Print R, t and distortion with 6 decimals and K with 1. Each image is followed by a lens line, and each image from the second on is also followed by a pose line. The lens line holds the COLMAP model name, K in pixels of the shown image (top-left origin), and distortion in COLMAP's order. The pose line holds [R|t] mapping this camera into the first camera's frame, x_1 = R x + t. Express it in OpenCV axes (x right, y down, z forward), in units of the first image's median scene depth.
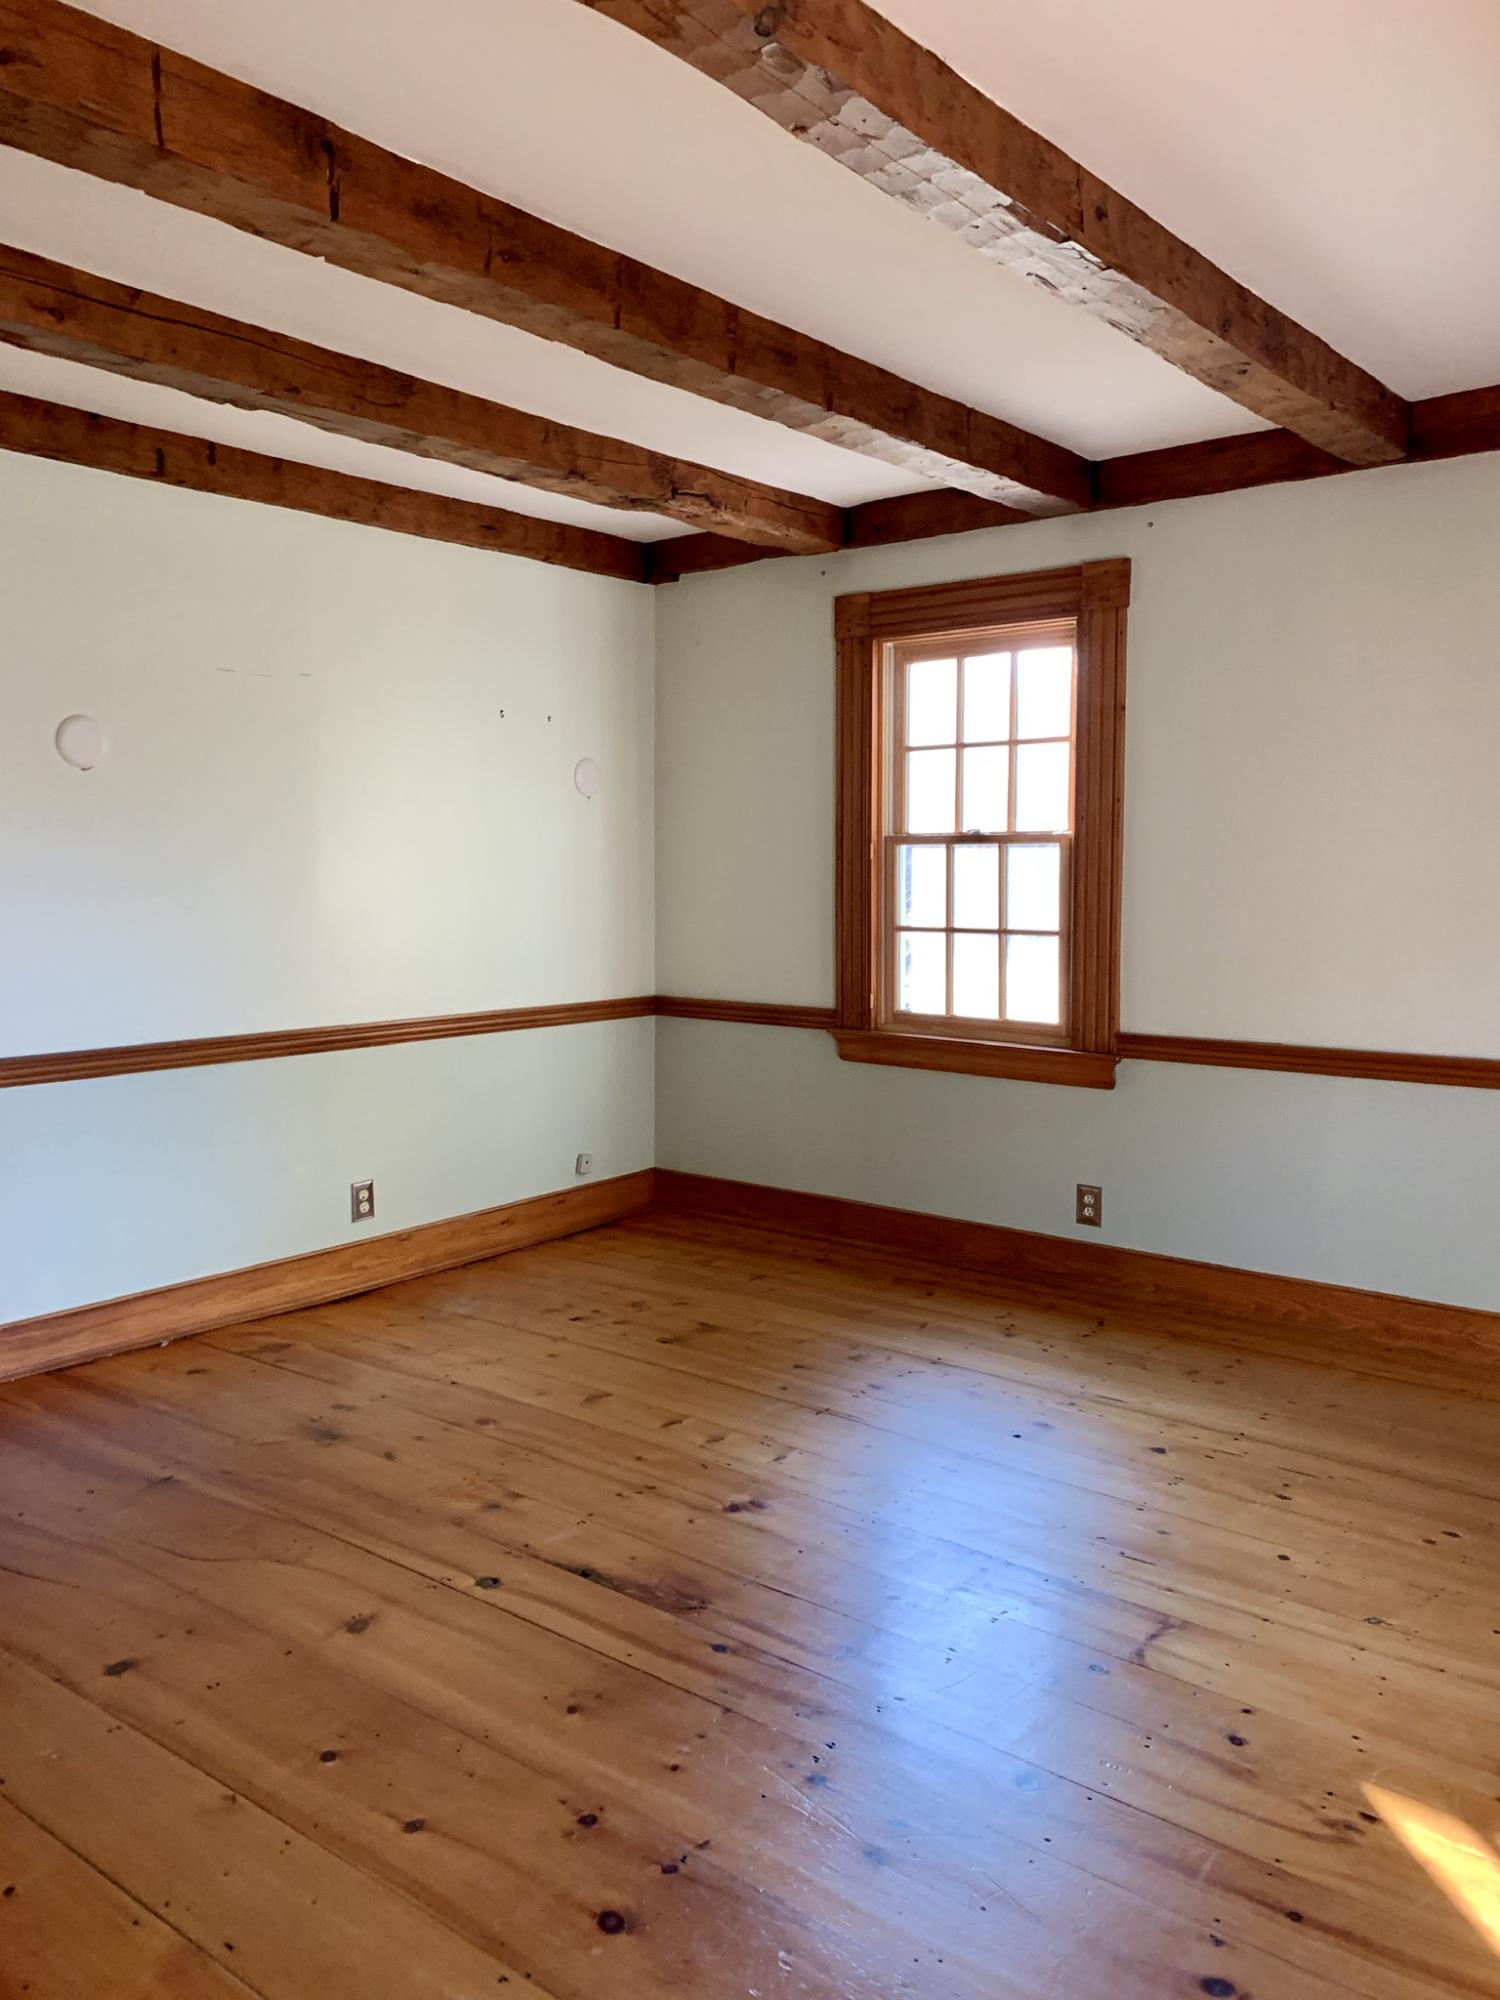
lens RADIAL K [[1509.4, 0, 750.0], [0, 1509.4, 1000.0], [0, 0, 1]] dist [0.001005, 0.000208]
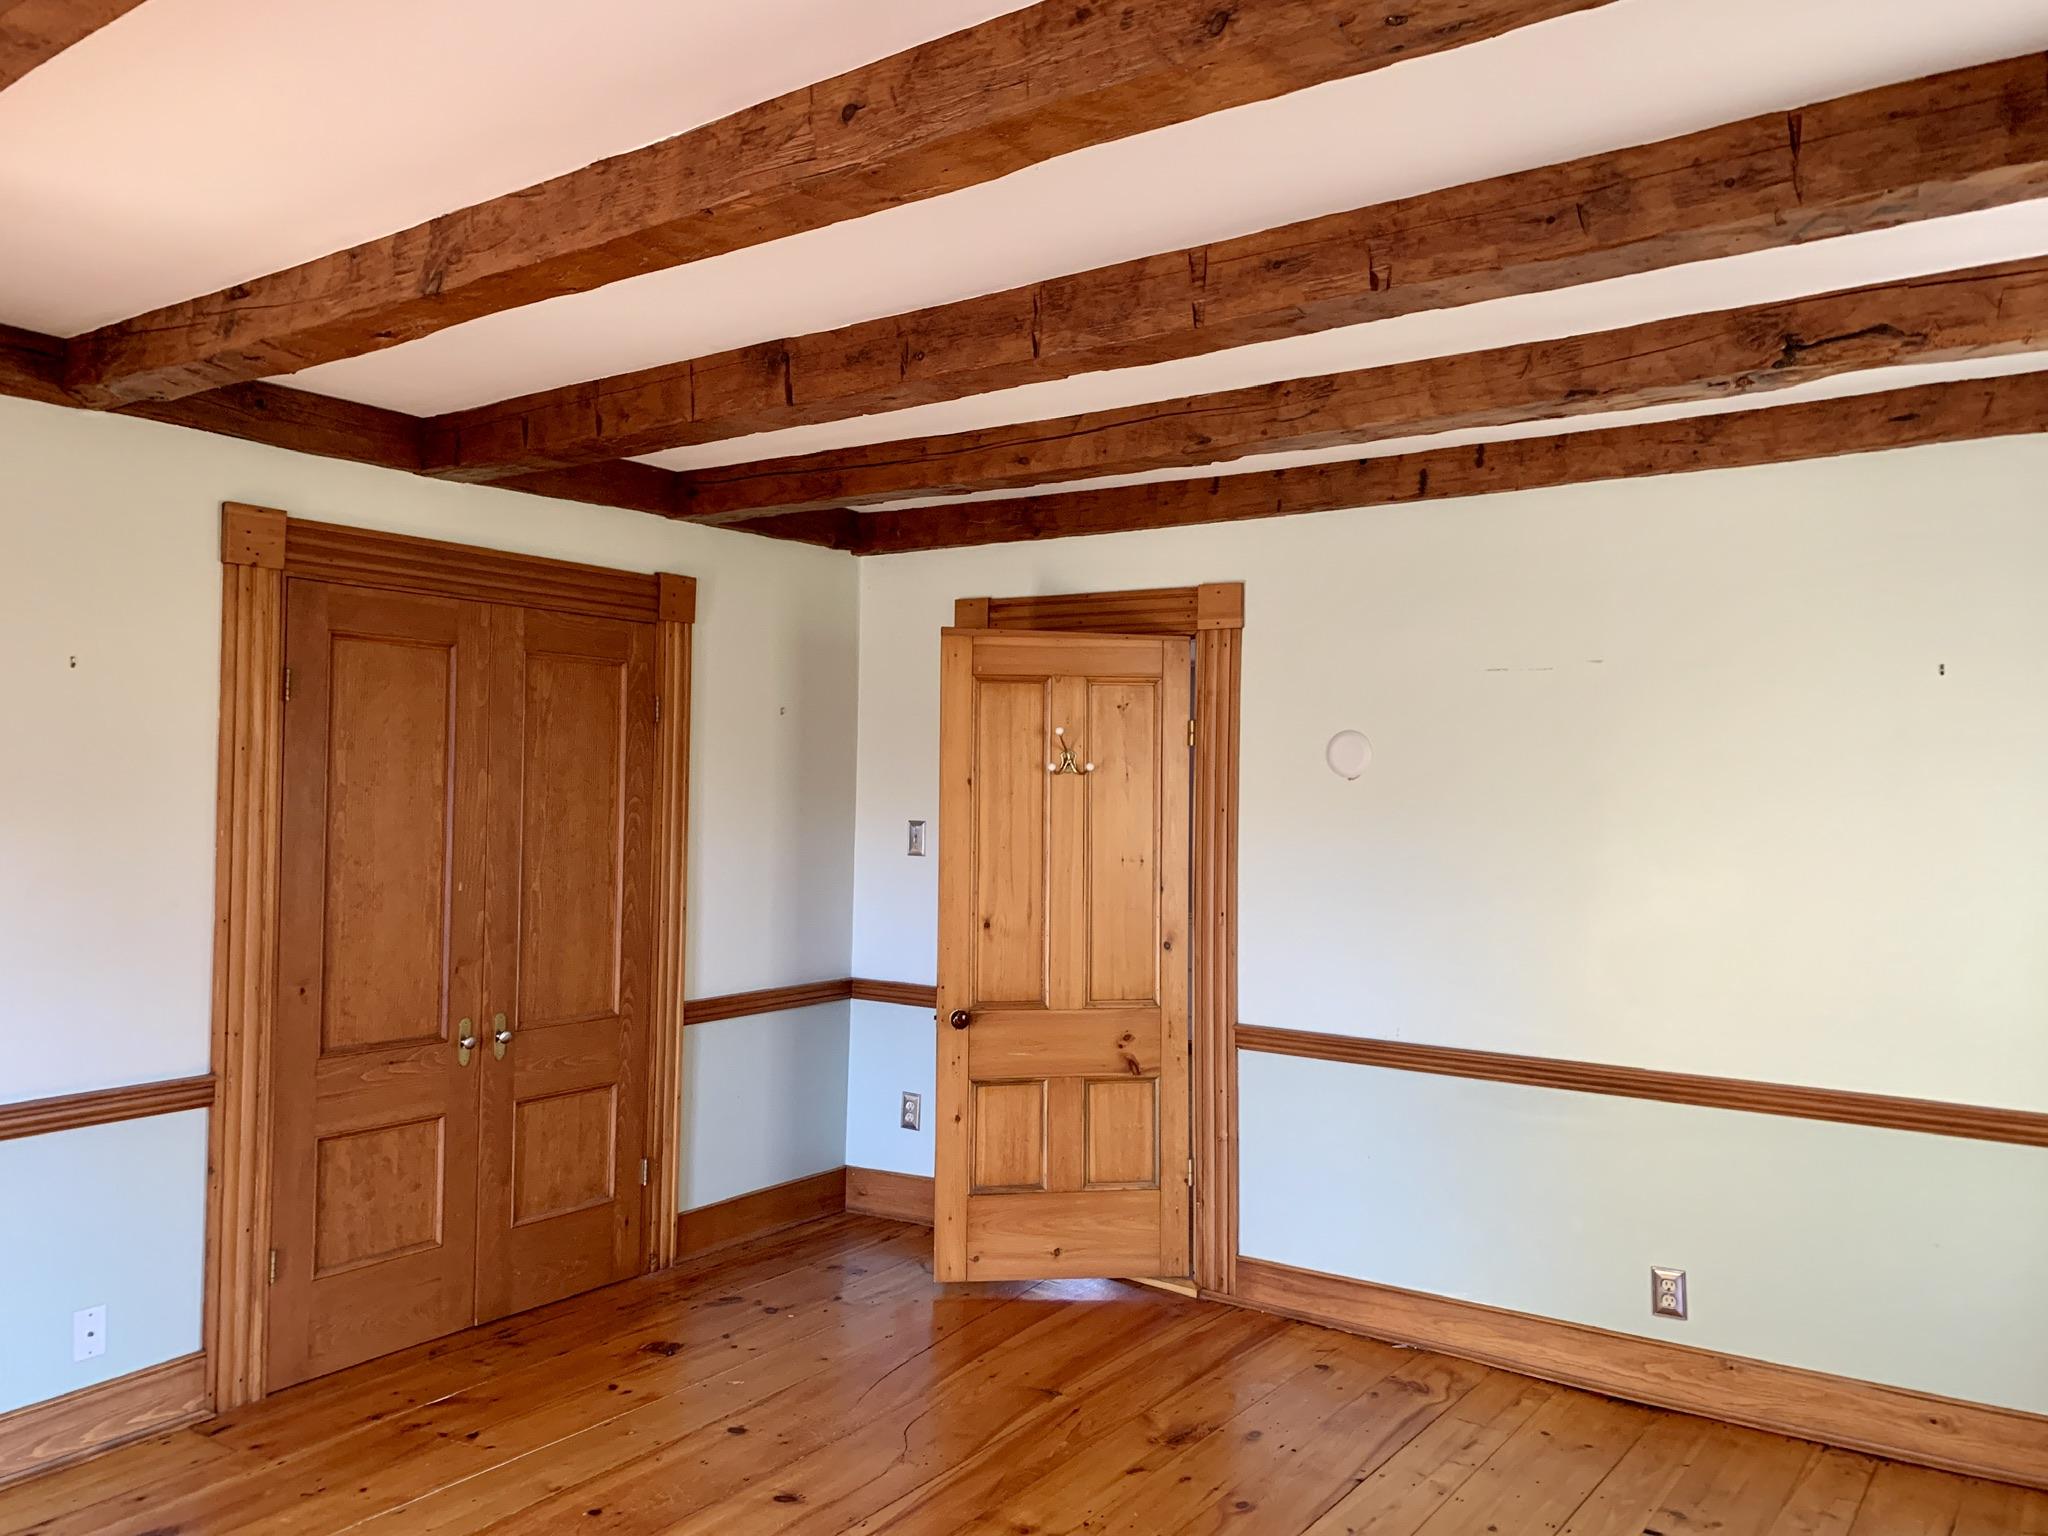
lens RADIAL K [[1579.8, 0, 1024.0], [0, 1579.8, 768.0], [0, 0, 1]] dist [0.009354, 0.003875]
pose [[0.054155, -0.017328, -0.998382, 0.703948], [-0.102233, 0.994499, -0.022806, -0.111762], [0.993285, 0.103302, 0.052085, 0.717025]]
